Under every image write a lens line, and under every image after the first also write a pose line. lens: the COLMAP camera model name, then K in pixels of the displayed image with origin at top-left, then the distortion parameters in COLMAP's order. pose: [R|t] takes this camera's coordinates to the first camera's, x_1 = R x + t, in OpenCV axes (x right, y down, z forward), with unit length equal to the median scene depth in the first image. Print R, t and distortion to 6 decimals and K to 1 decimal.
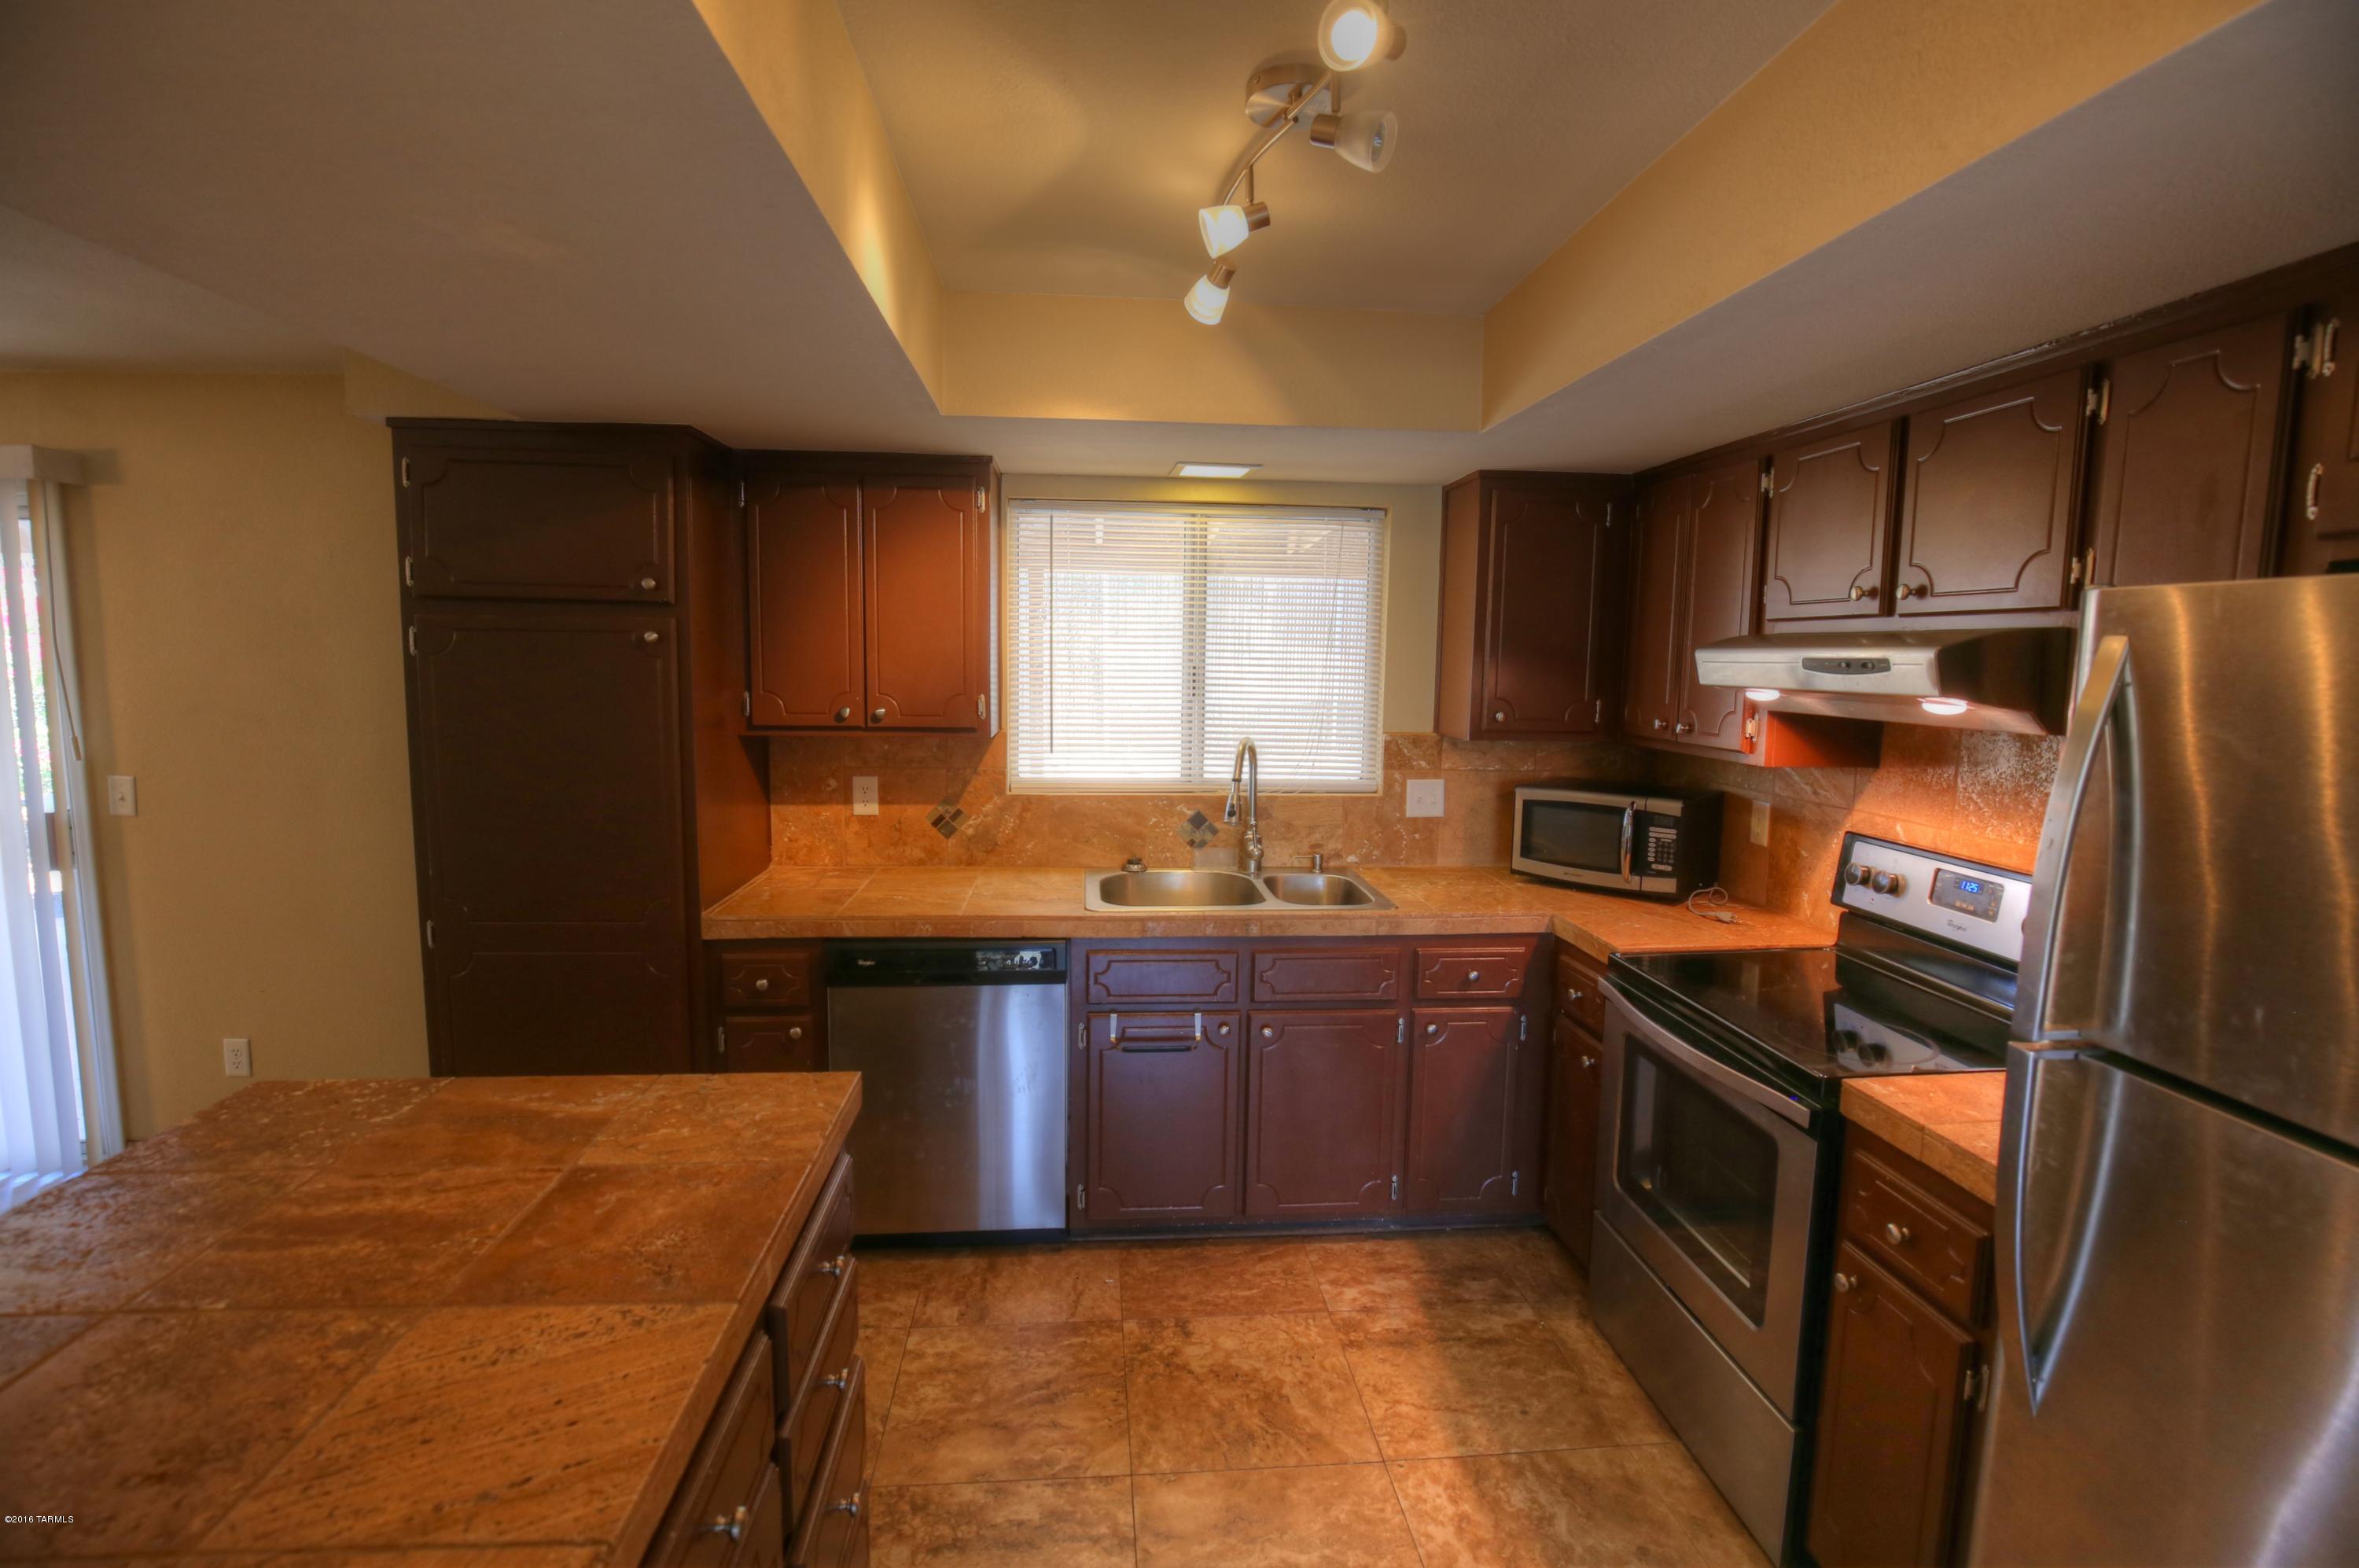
lens RADIAL K [[1090.4, 0, 1171.2], [0, 1090.4, 775.6], [0, 0, 1]] dist [-0.037525, 0.006821]
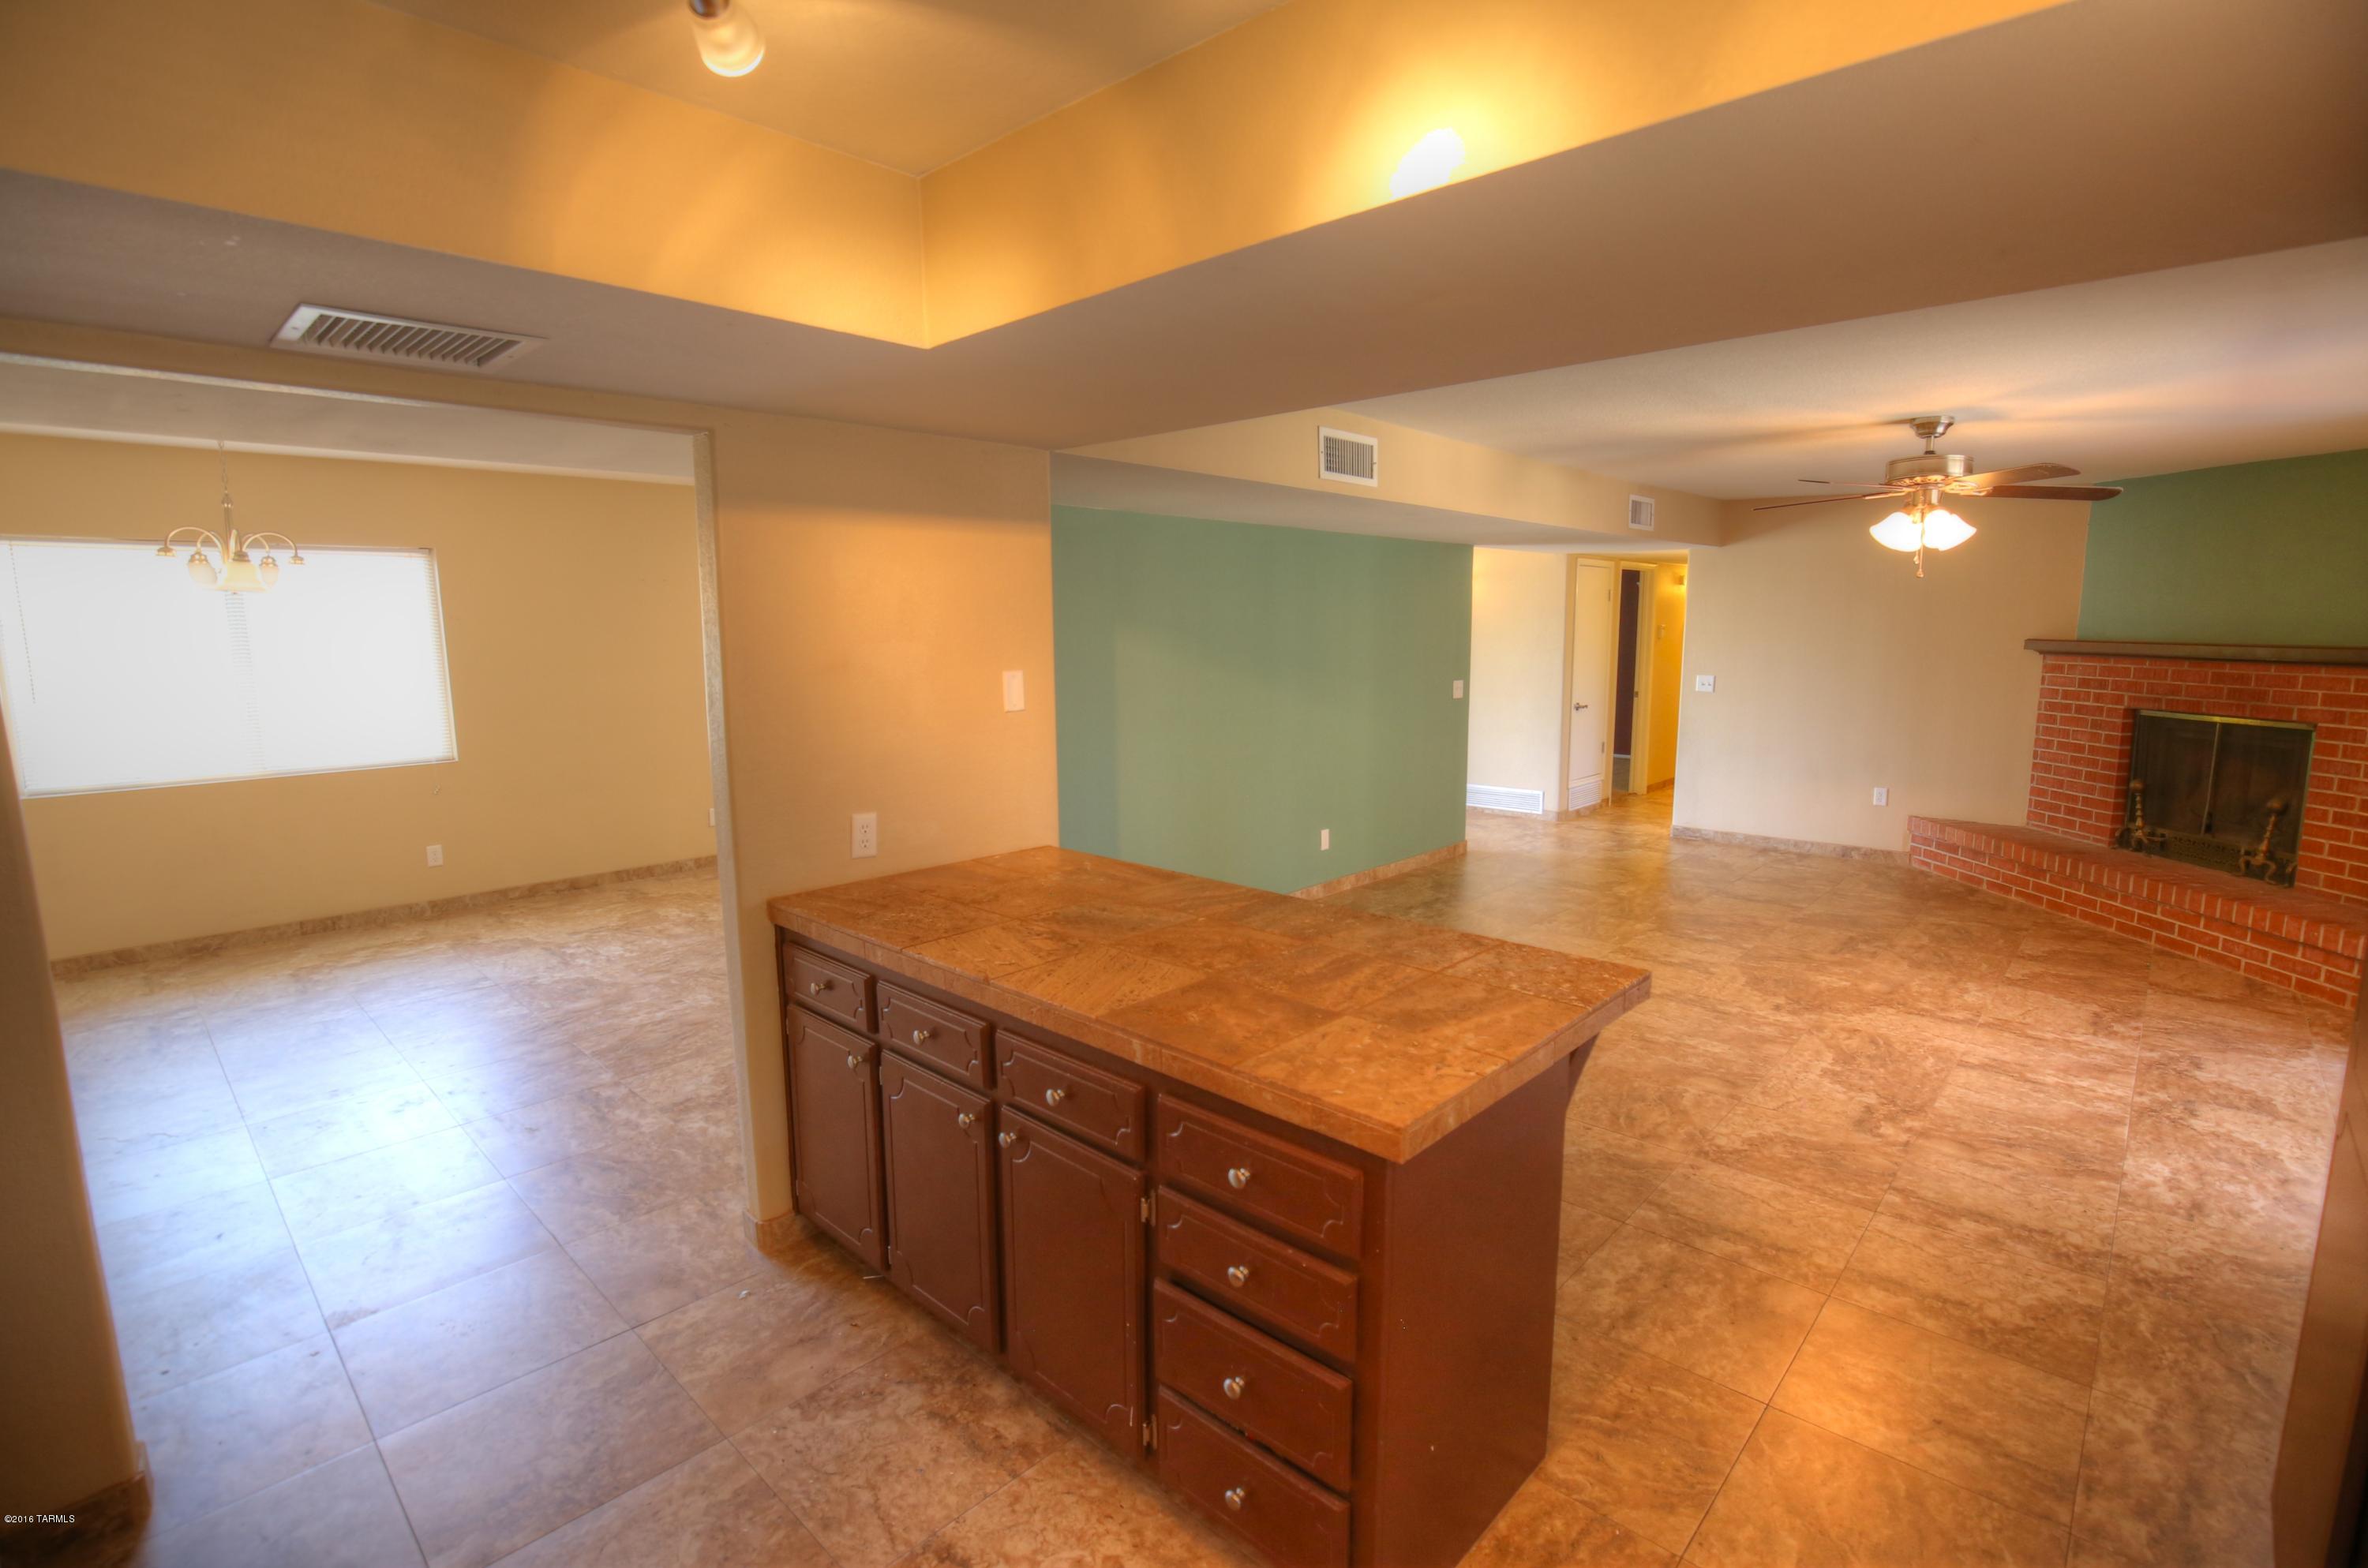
lens RADIAL K [[1091.3, 0, 1188.2], [0, 1091.3, 780.9], [0, 0, 1]] dist [-0.039944, 0.008575]
pose [[-0.738255, 0.089596, -0.668544, 0.238193], [-0.077231, 0.973393, 0.215735, -0.101554], [0.670085, 0.210899, -0.711693, 0.877435]]
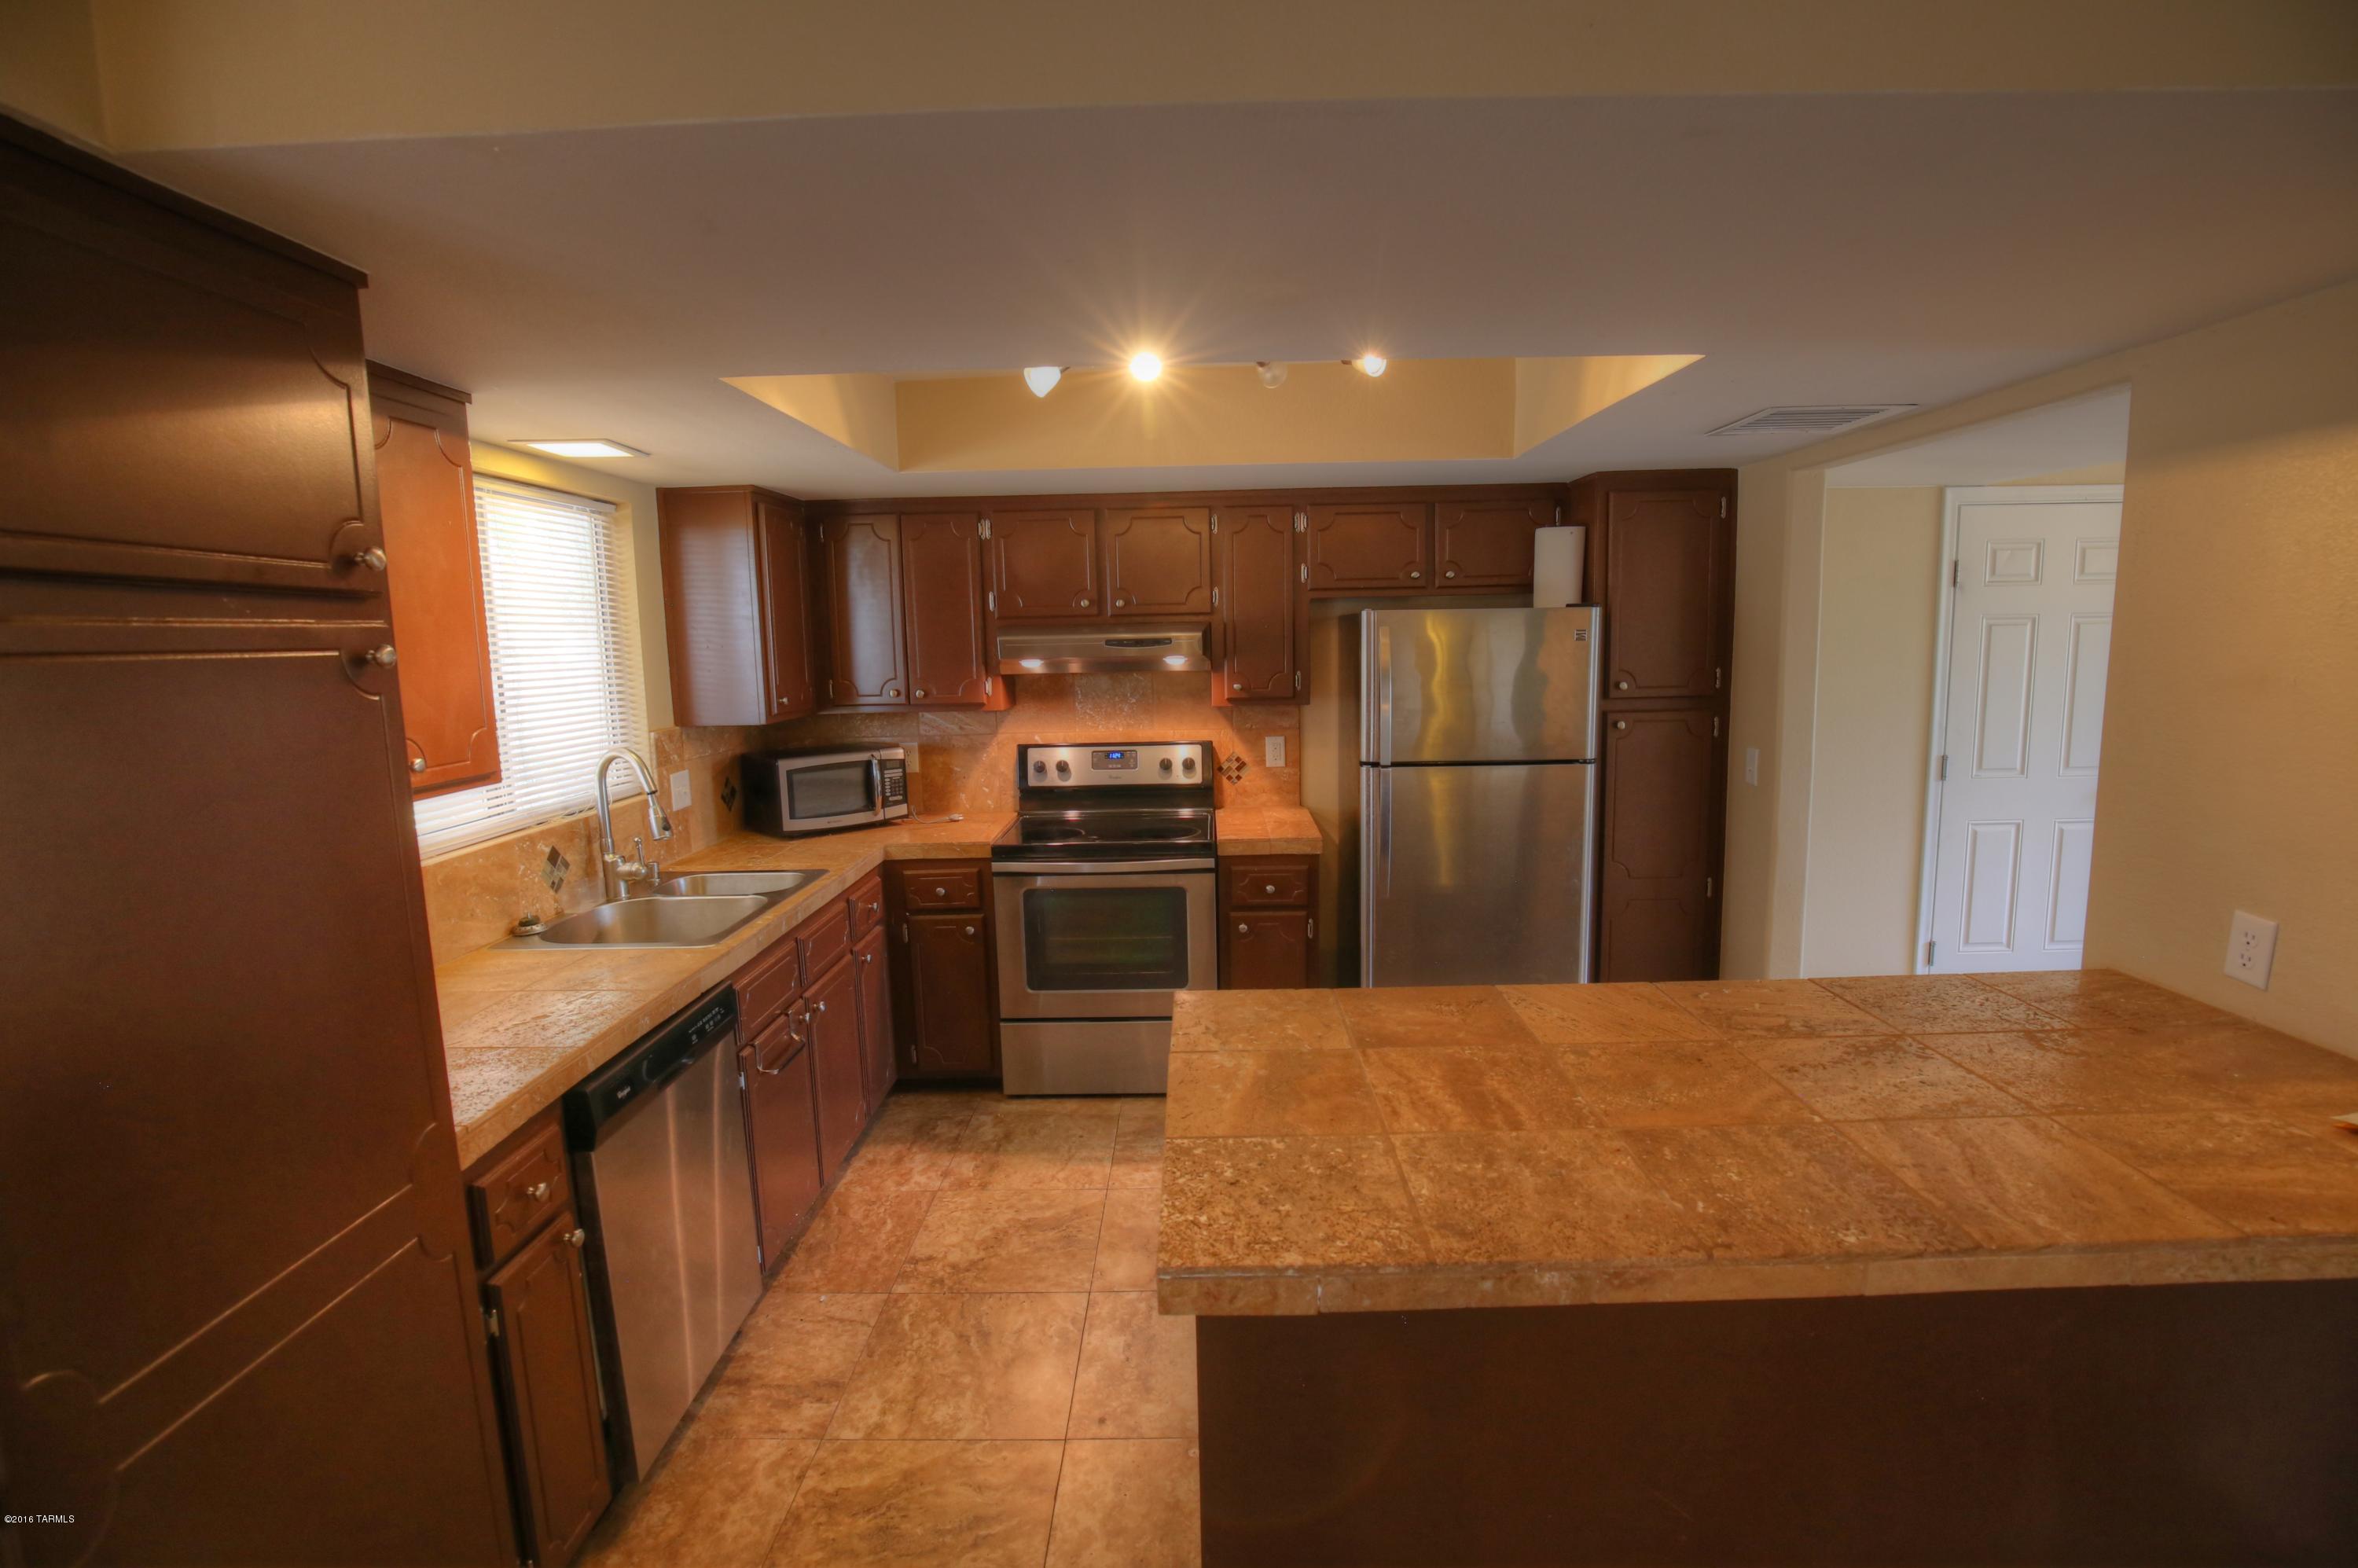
lens RADIAL K [[1083.3, 0, 1199.0], [0, 1083.3, 782.2], [0, 0, 1]] dist [-0.038419, 0.008095]
pose [[0.083453, -0.152008, 0.984850, -0.886274], [0.133670, 0.981073, 0.140099, -0.077460], [-0.987506, 0.119953, 0.102192, 0.497951]]
